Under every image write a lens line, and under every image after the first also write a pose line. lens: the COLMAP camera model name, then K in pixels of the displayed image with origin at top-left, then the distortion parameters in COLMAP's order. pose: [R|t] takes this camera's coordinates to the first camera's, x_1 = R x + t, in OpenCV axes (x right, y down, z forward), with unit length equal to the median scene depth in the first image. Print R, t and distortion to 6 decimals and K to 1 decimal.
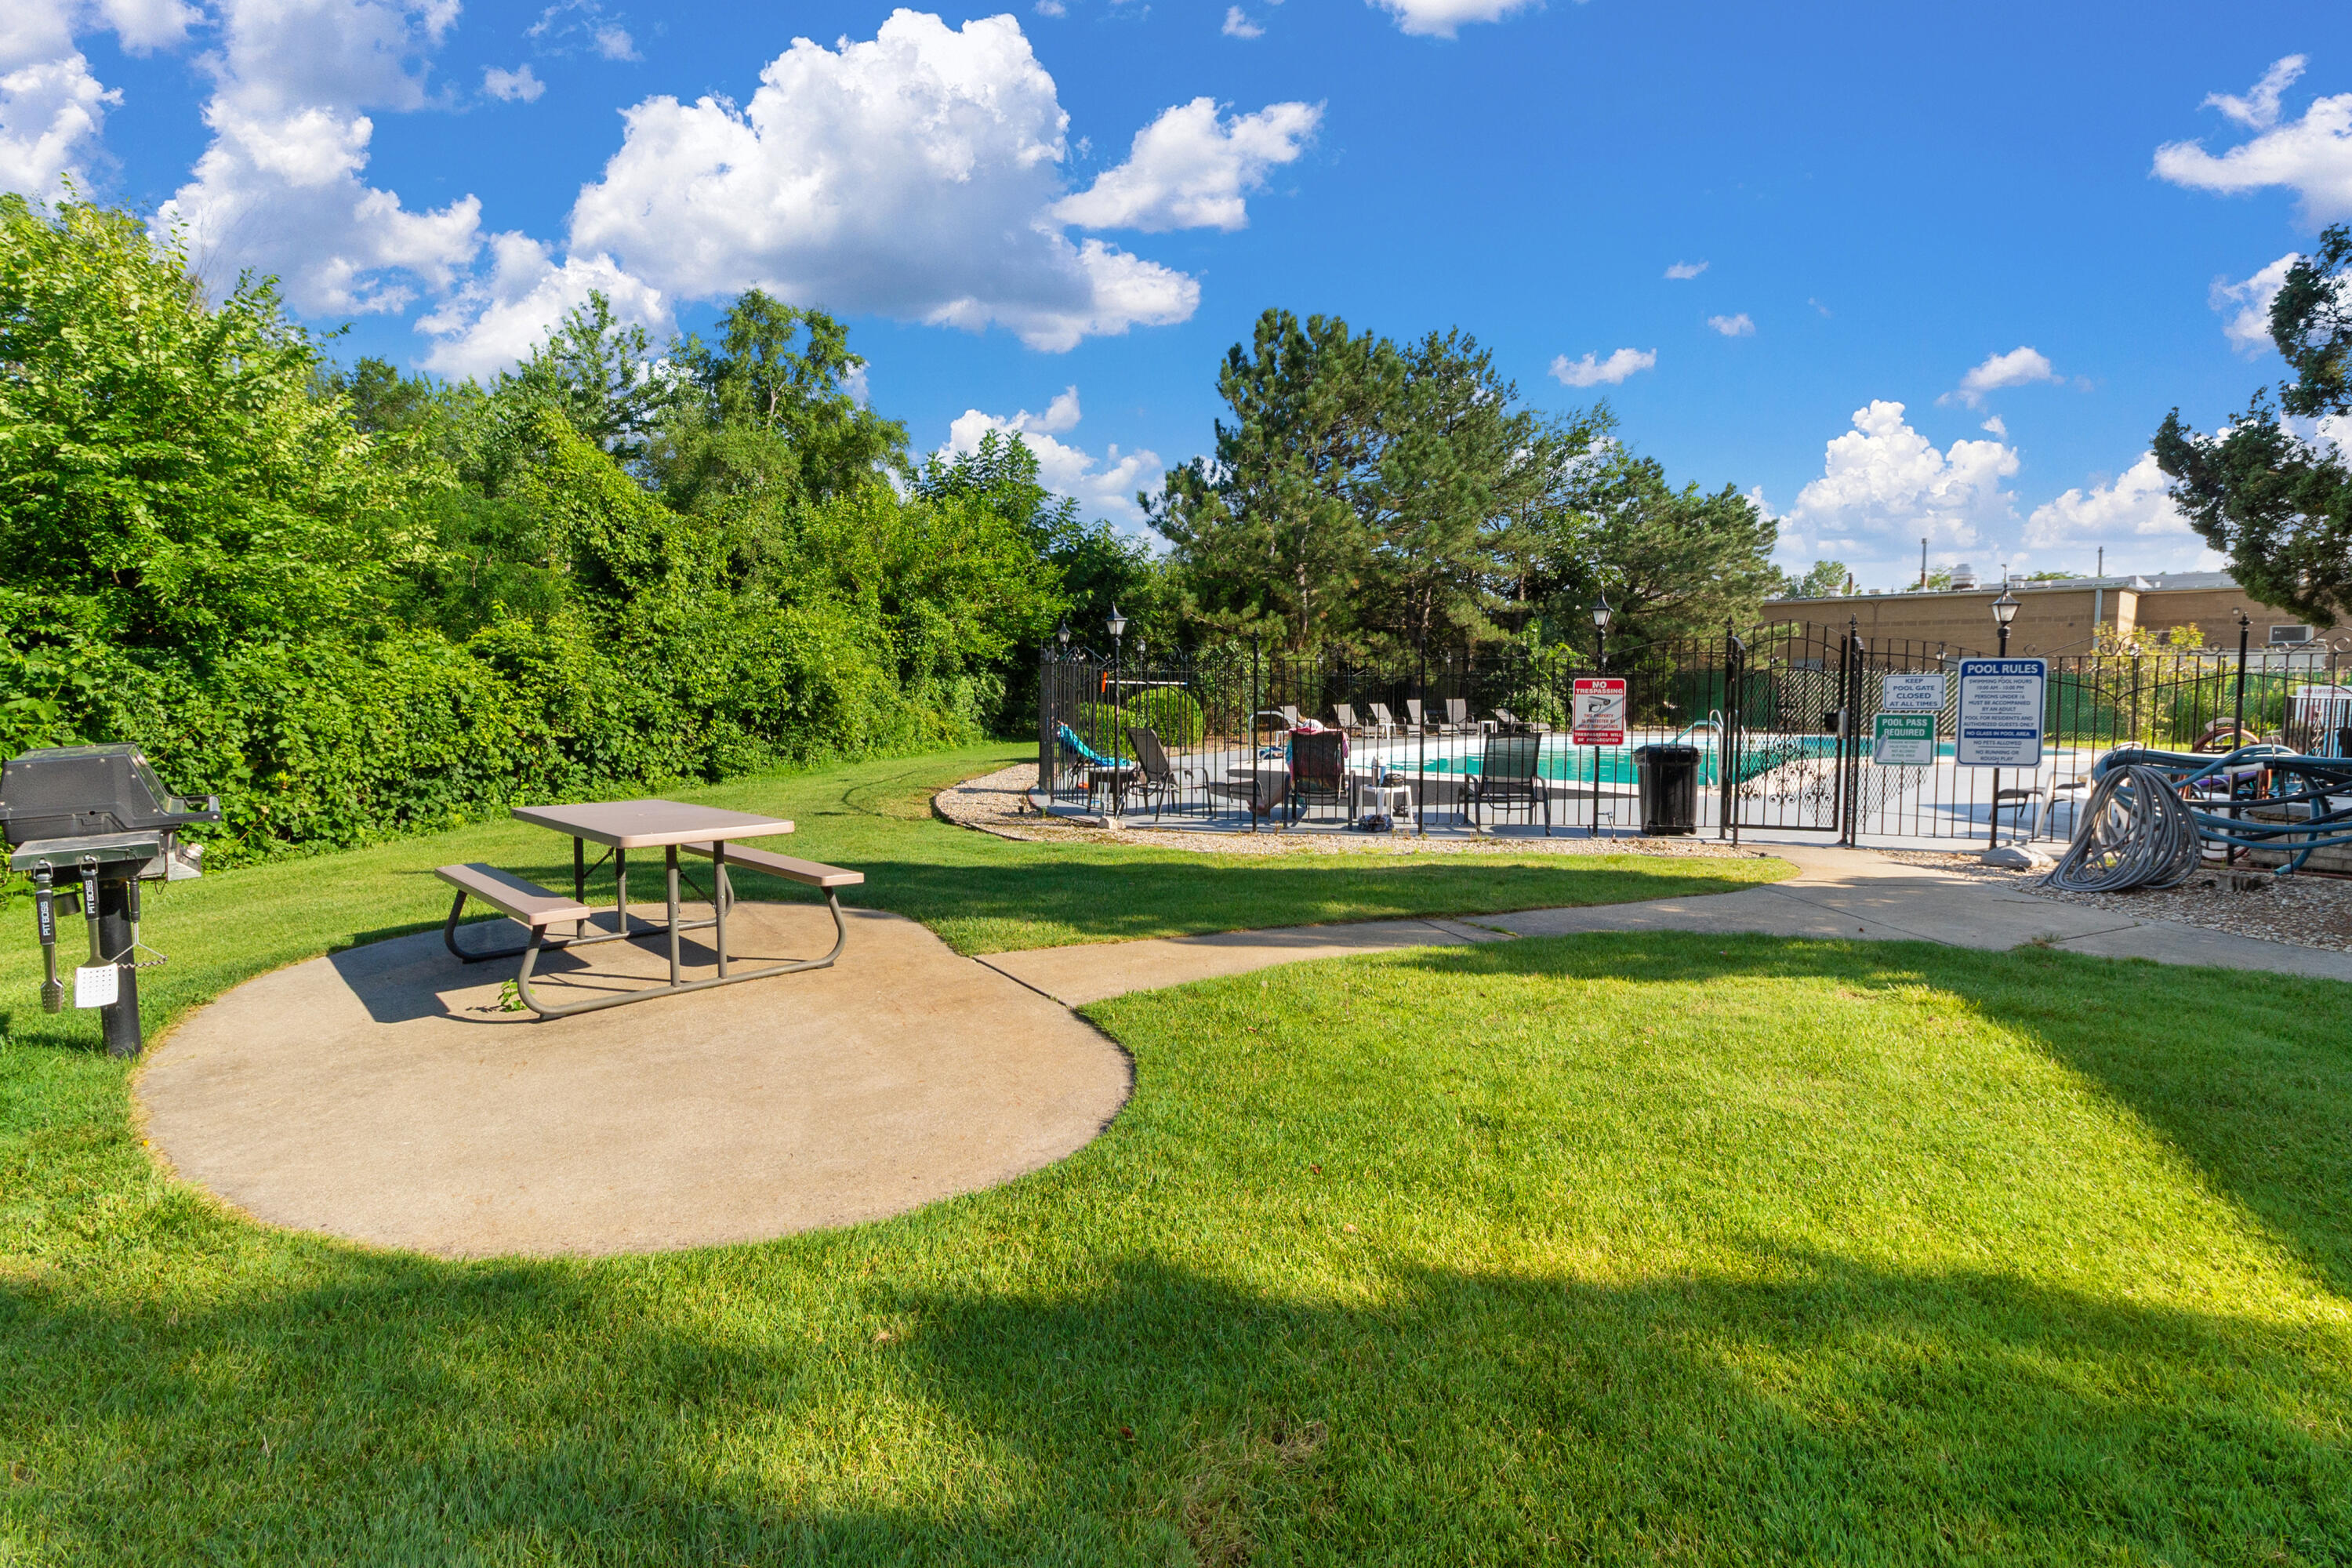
lens RADIAL K [[1062.7, 0, 1177.2], [0, 1062.7, 781.8], [0, 0, 1]] dist [0.001907, -0.000158]
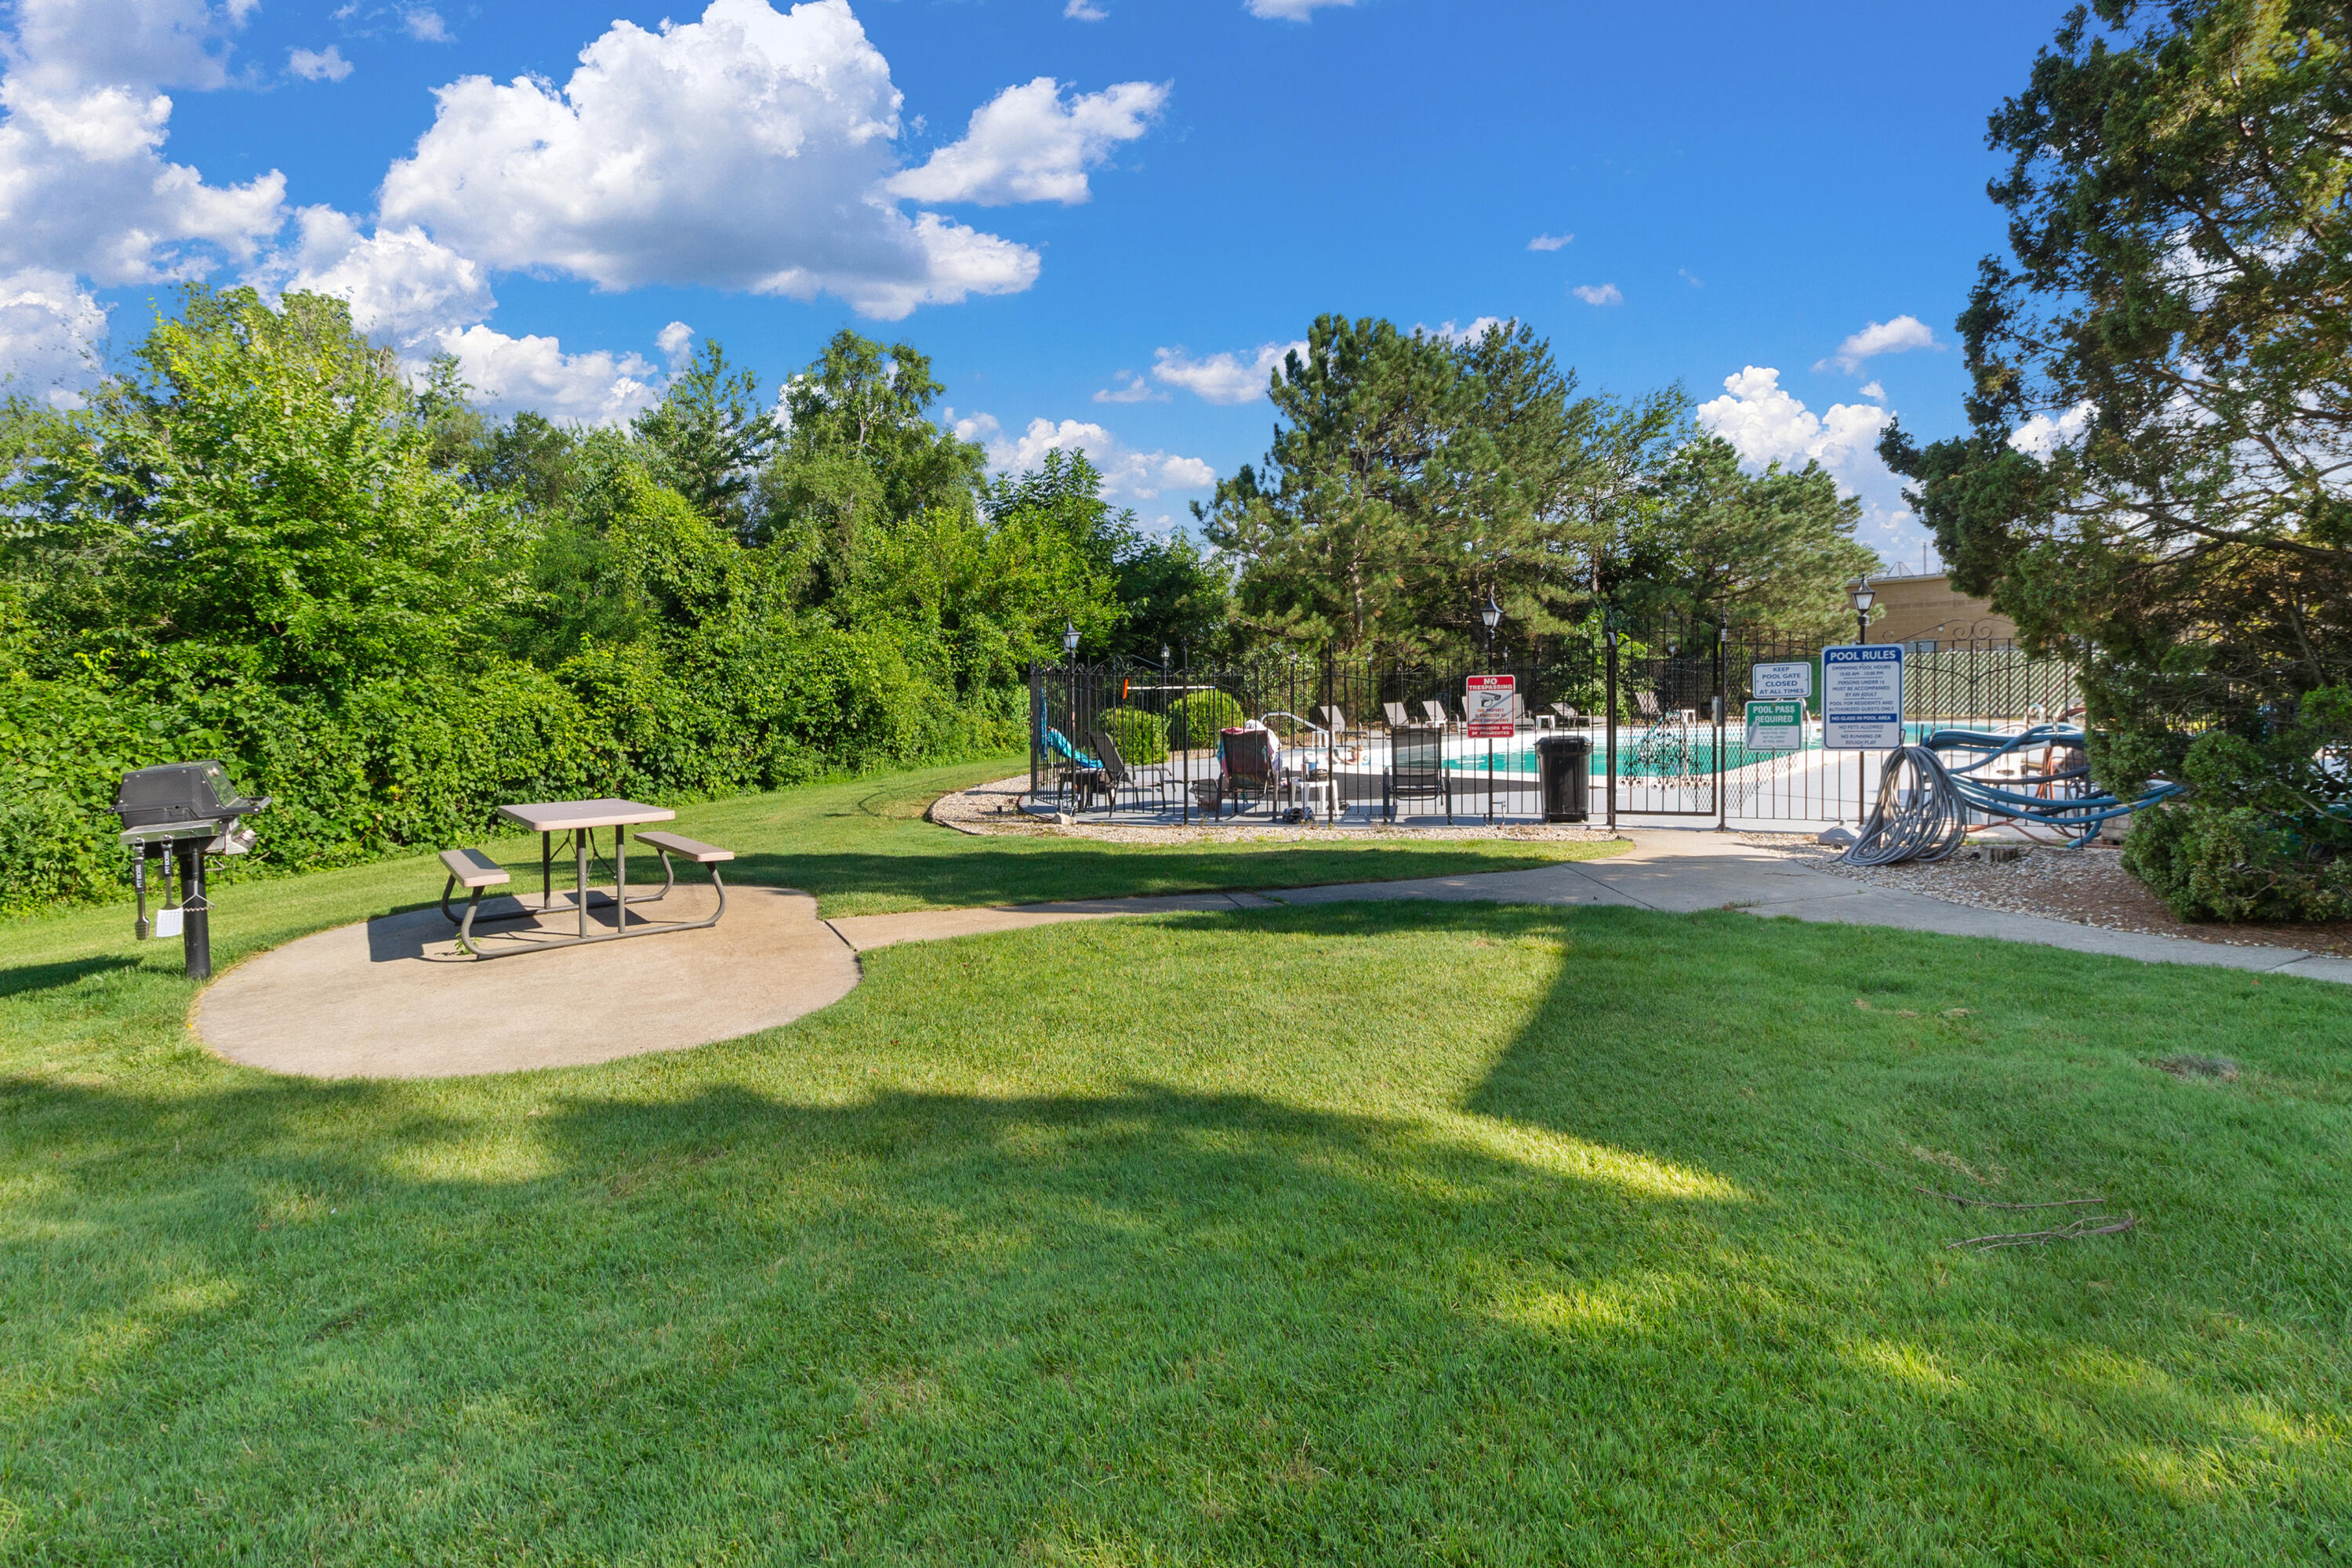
lens RADIAL K [[1109.3, 0, 1168.6], [0, 1109.3, 737.1], [0, 0, 1]] dist [0.001802, 0.000331]
pose [[0.990523, -0.022641, -0.135465, 0.154271], [0.016435, 0.998771, -0.046754, 0.007452], [0.136357, 0.044085, 0.989678, -0.094370]]
